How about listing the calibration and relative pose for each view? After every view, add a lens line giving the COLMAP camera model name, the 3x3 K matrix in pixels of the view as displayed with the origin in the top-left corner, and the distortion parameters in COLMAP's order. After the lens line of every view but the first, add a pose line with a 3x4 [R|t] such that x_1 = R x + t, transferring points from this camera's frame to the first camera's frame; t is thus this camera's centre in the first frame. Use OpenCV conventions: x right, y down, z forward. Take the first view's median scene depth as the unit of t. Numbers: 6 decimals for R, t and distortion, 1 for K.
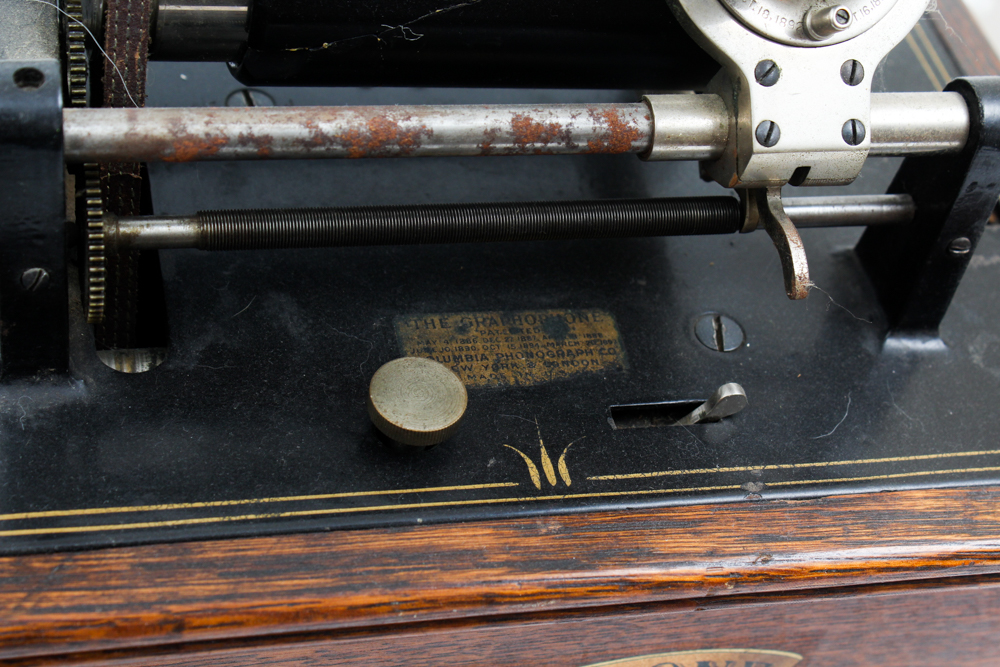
lens RADIAL K [[1929.3, 0, 500.1], [0, 1929.3, 290.9], [0, 0, 1]] dist [0.052629, 0.233750]
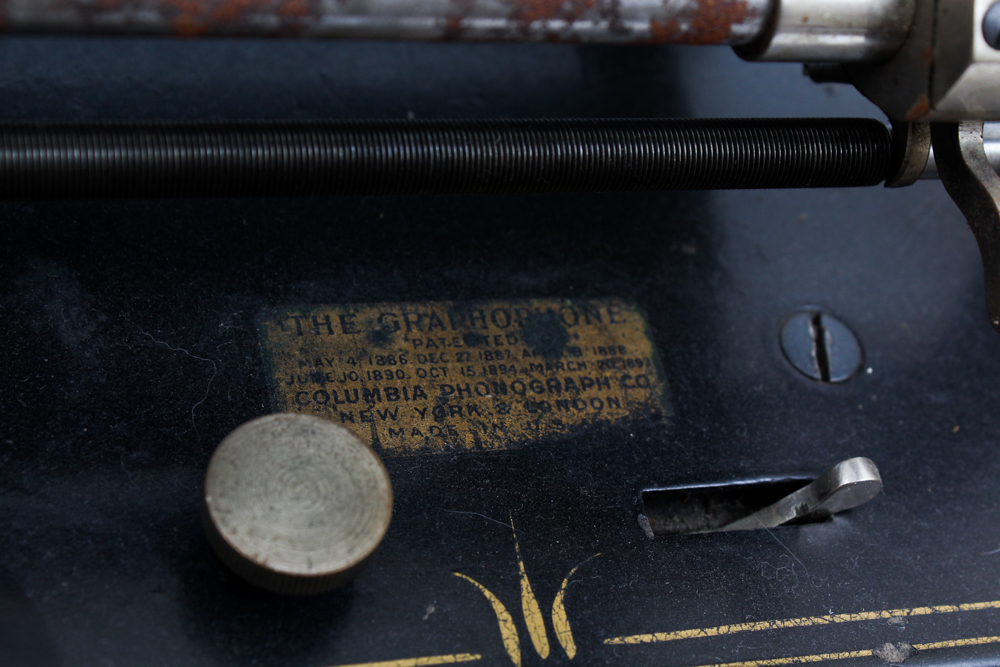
lens RADIAL K [[1943.1, 0, 500.0], [0, 1943.1, 333.5], [0, 0, 1]] dist [0.005723, 0.076874]
pose [[0.996673, 0.039246, 0.071435, -0.025560], [-0.048449, 0.990061, 0.132028, -0.056952], [-0.065543, -0.135050, 0.988669, 0.447622]]
